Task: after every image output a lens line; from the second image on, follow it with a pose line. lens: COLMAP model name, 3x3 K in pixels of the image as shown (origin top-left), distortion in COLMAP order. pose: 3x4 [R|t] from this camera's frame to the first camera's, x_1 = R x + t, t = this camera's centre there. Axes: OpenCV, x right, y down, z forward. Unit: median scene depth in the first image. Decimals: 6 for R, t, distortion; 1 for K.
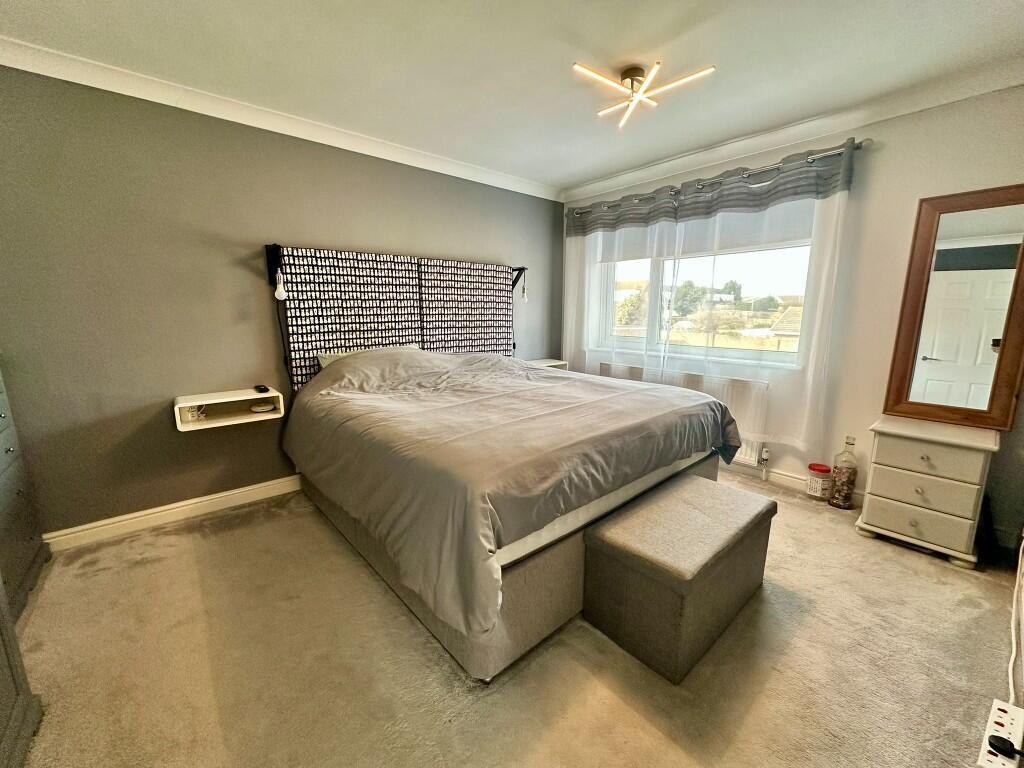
lens RADIAL K [[408.2, 0, 512.4], [0, 408.2, 384.5], [0, 0, 1]] dist [-0.002876, 0.000630]
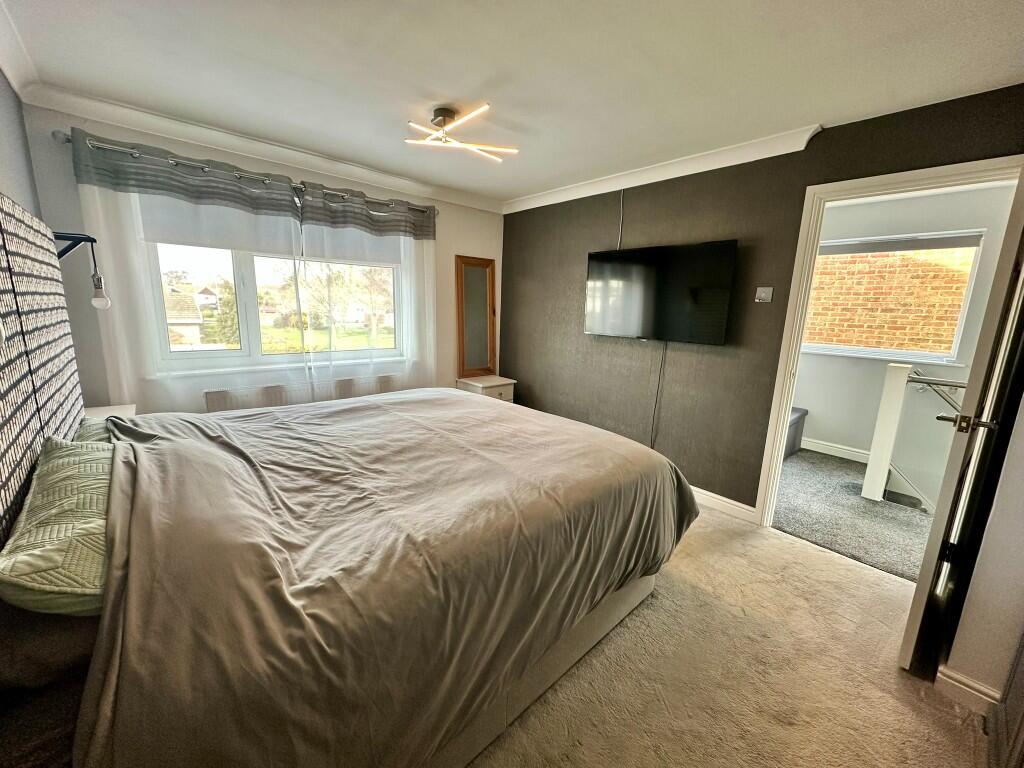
lens RADIAL K [[408.2, 0, 512.4], [0, 408.2, 386.4], [0, 0, 1]] dist [-0.002876, 0.000630]
pose [[-0.013339, -0.183755, 0.982882, -0.620668], [0.157099, 0.970376, 0.183549, -0.145349], [-0.987493, 0.156858, 0.015924, 0.625918]]
